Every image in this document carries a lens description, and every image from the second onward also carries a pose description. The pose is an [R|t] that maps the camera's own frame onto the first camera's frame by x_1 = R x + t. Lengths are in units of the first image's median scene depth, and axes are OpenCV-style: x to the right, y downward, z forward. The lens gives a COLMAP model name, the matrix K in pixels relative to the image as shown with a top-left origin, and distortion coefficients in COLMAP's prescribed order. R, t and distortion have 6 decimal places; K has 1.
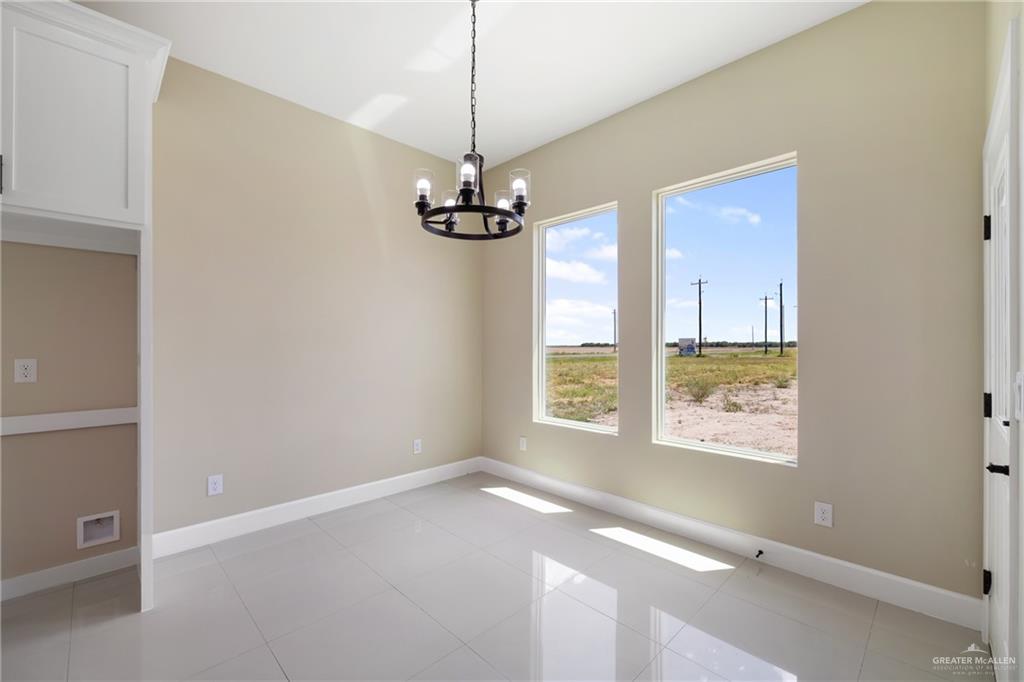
lens RADIAL K [[433.4, 0, 508.1], [0, 433.4, 348.5], [0, 0, 1]] dist [0.000655, 0.000776]
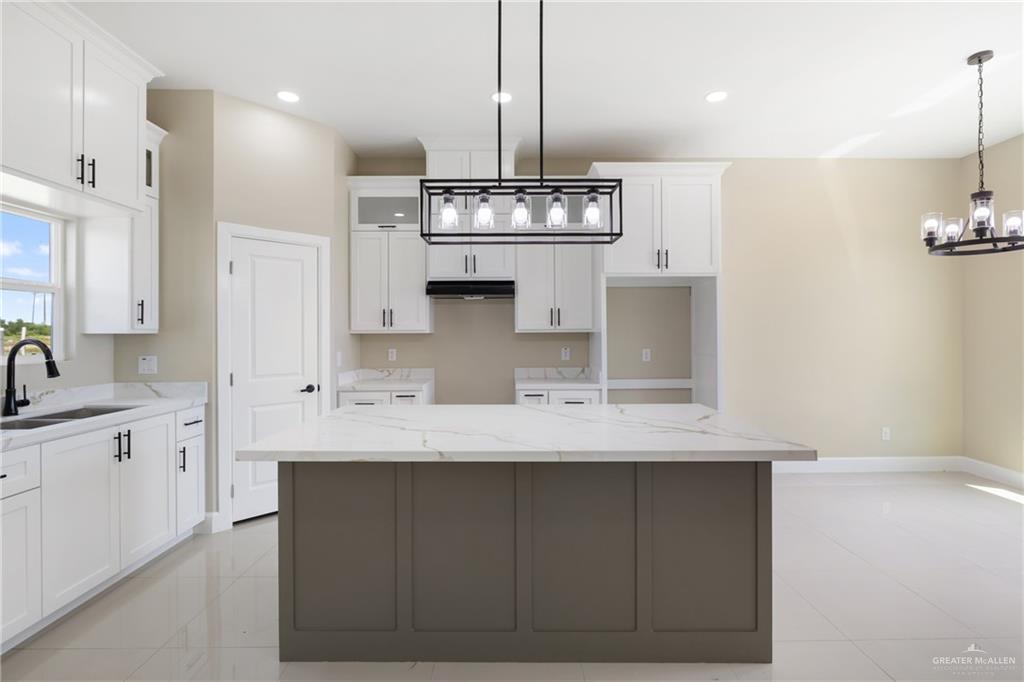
lens RADIAL K [[474.8, 0, 516.4], [0, 474.8, 334.8], [0, 0, 1]] dist [-0.004411, -0.001222]
pose [[0.721855, -0.002802, -0.692039, -0.098459], [0.000643, 0.999994, -0.003379, -0.028513], [0.692044, 0.001994, 0.721852, -0.819505]]
